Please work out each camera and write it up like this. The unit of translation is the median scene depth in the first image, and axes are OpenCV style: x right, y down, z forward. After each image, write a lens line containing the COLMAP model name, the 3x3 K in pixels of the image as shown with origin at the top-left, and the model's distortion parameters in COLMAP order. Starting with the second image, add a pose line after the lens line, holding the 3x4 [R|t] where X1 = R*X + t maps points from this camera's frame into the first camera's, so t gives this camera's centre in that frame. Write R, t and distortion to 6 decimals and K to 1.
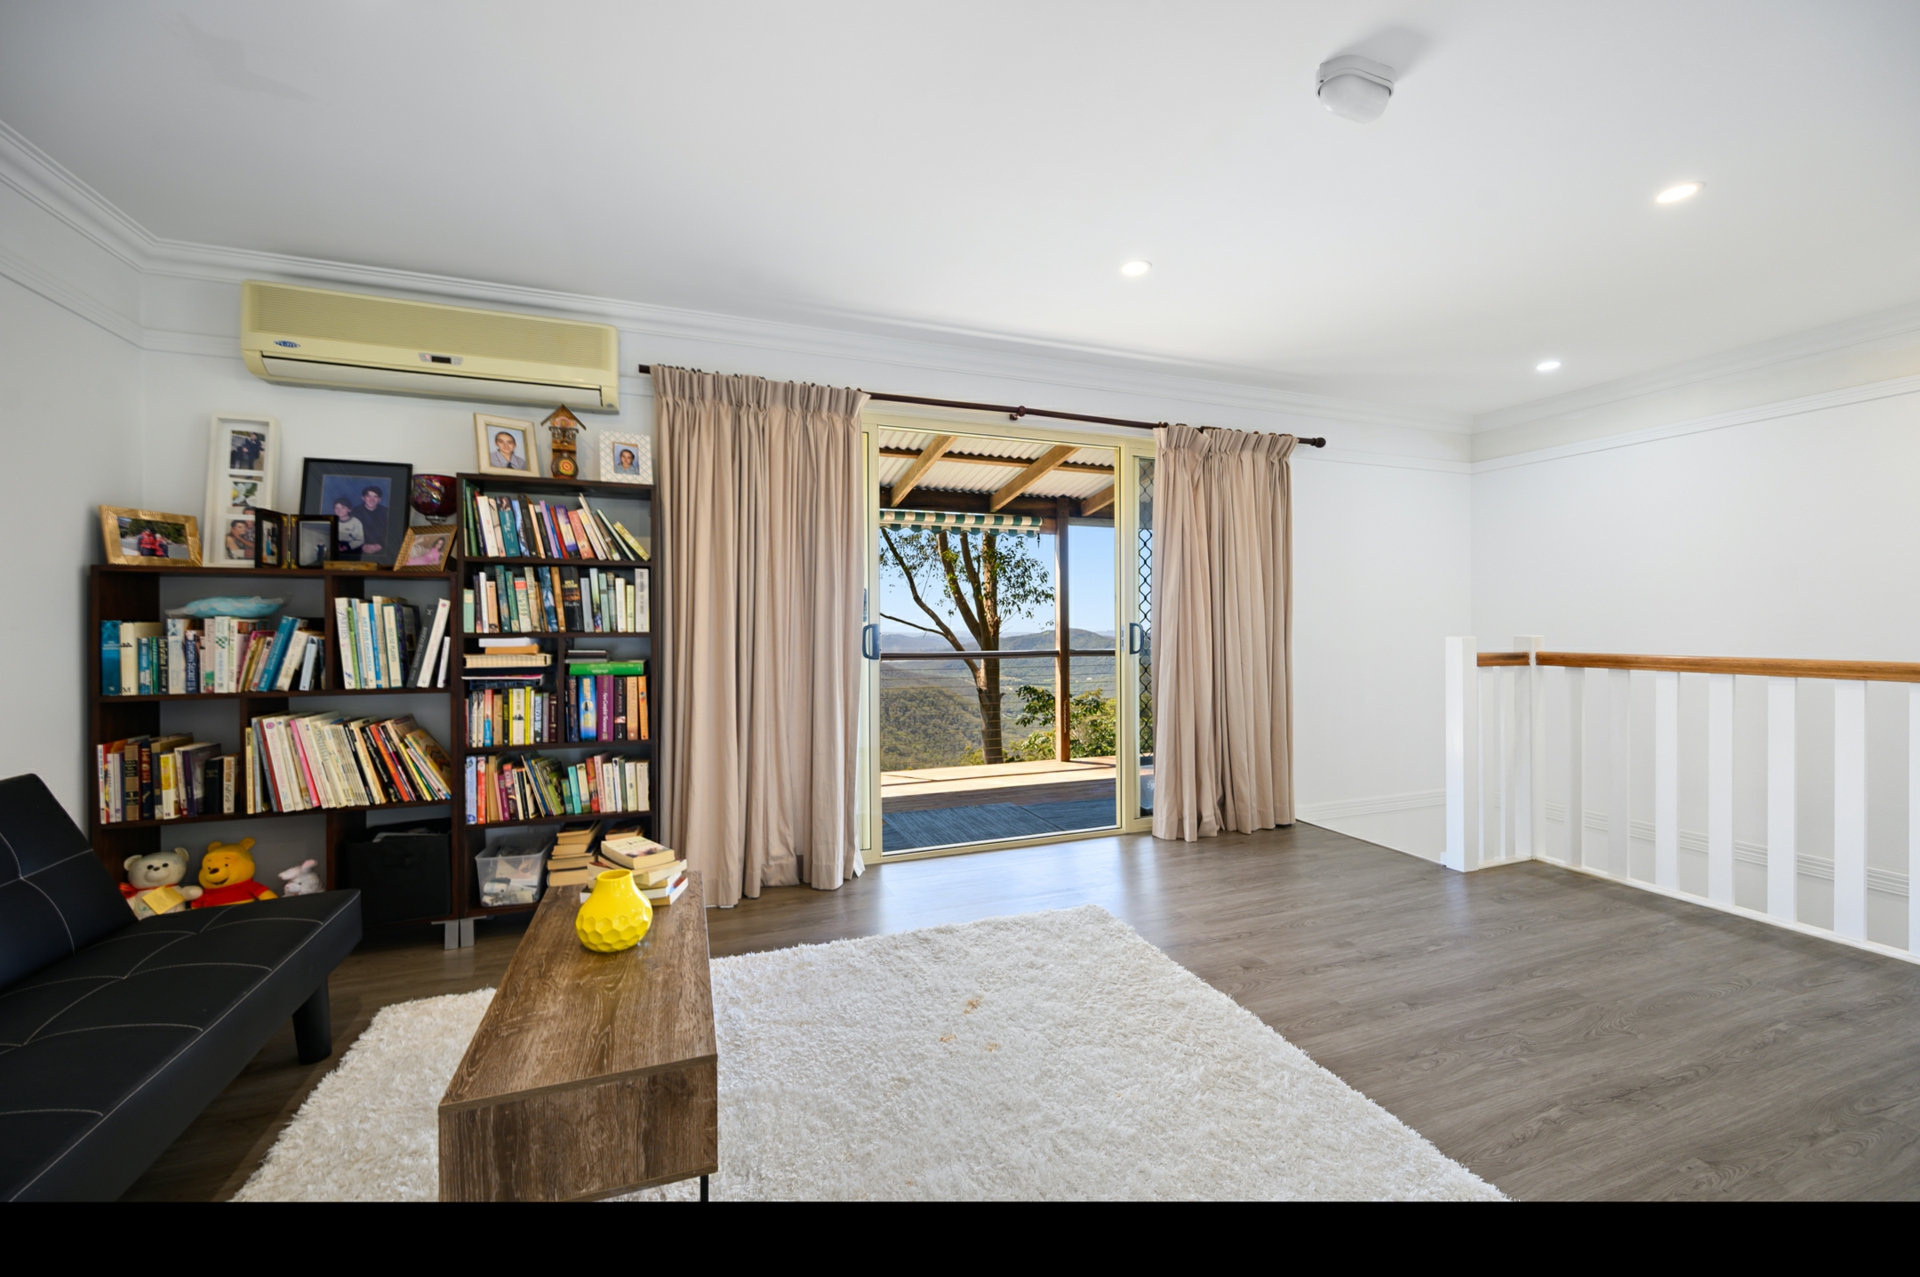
lens RADIAL K [[761.8, 0, 964.3], [0, 761.8, 624.8], [0, 0, 1]] dist [-0.002847, -0.000350]
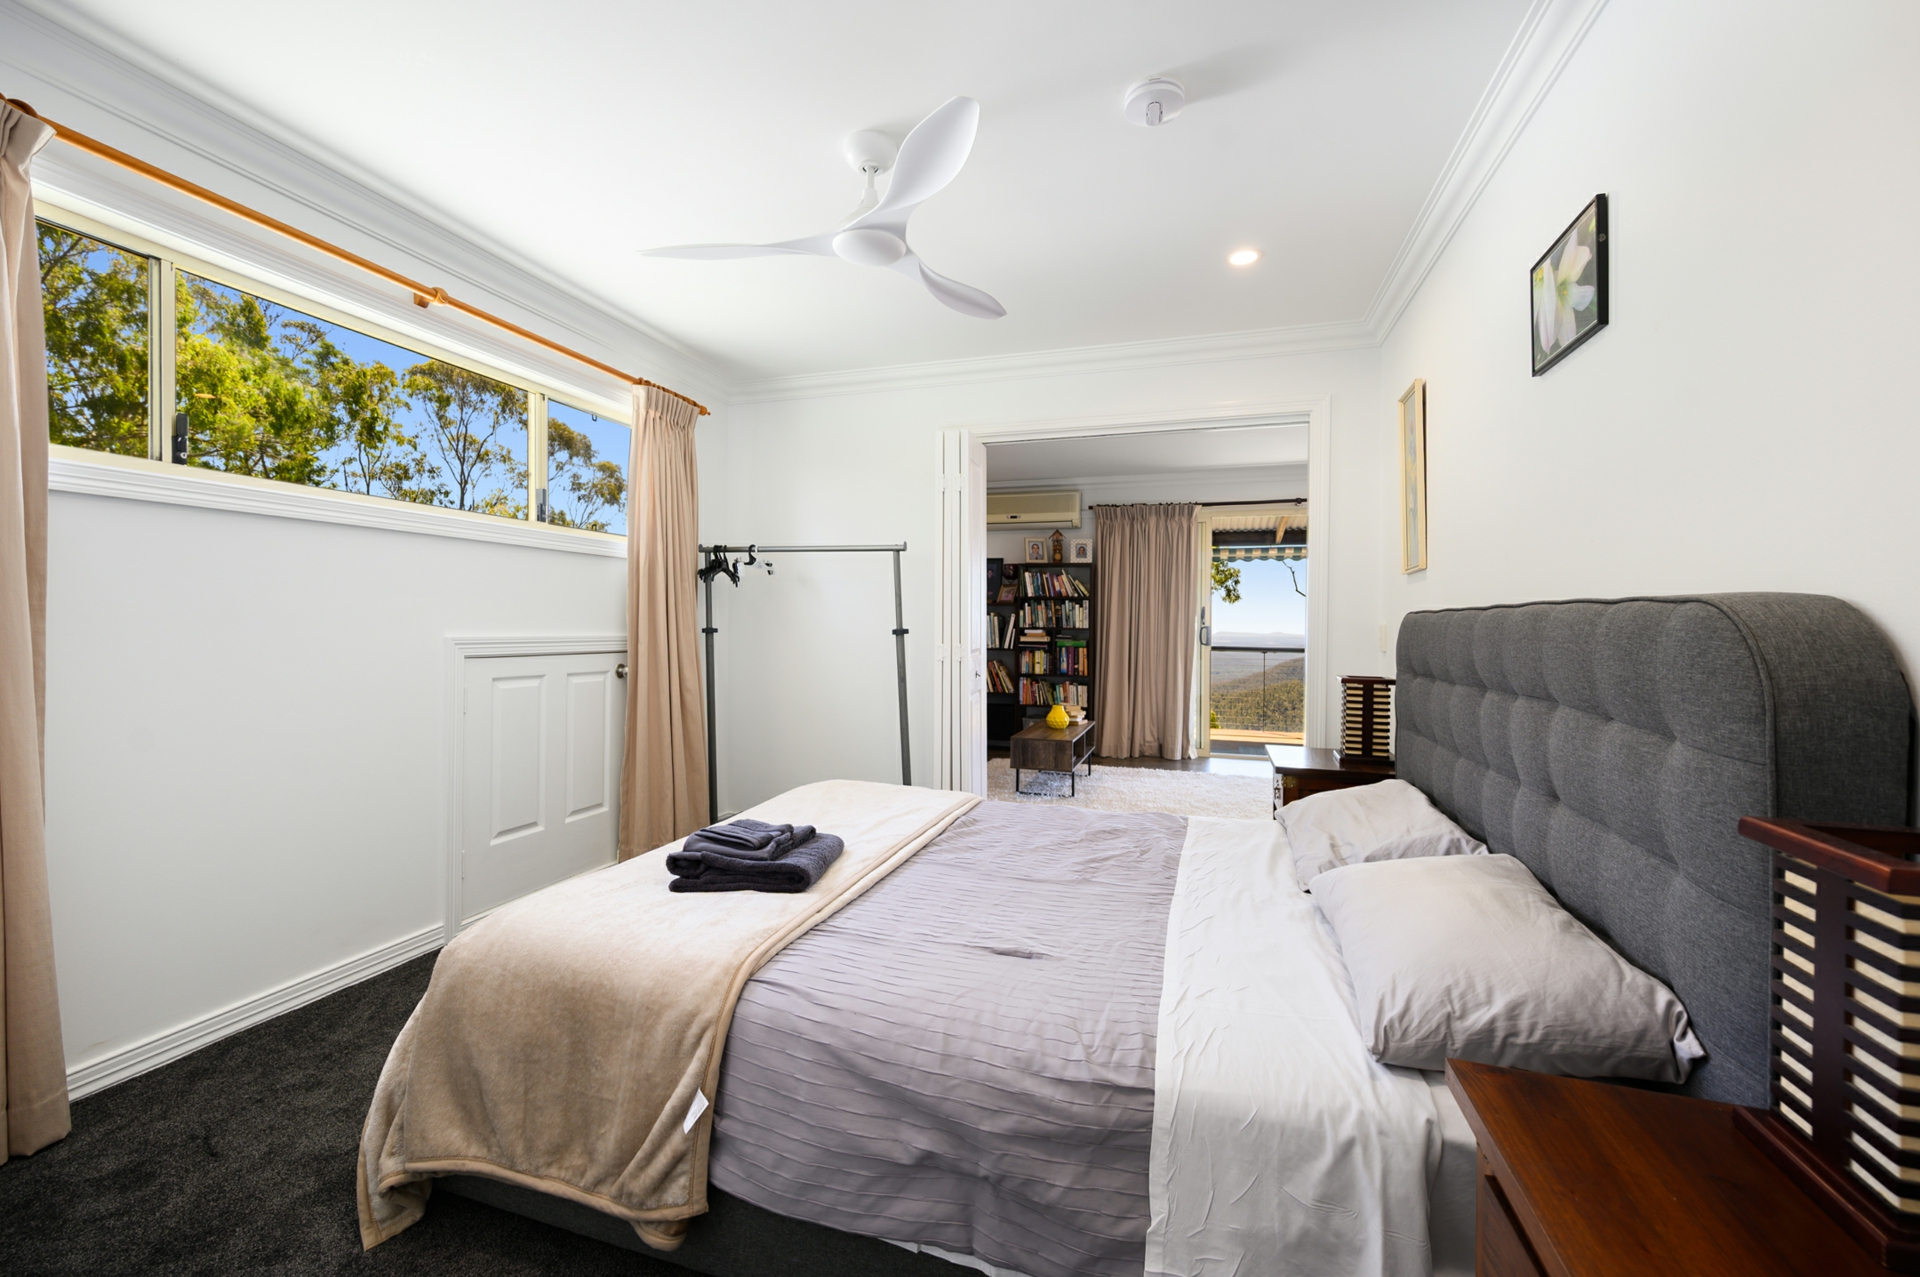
lens RADIAL K [[761.8, 0, 964.3], [0, 761.8, 624.8], [0, 0, 1]] dist [-0.002847, -0.000350]
pose [[0.783430, 0.010706, -0.621387, 0.720134], [-0.014037, 0.999901, -0.000471, 0.005975], [0.621321, 0.009091, 0.783503, -1.024338]]
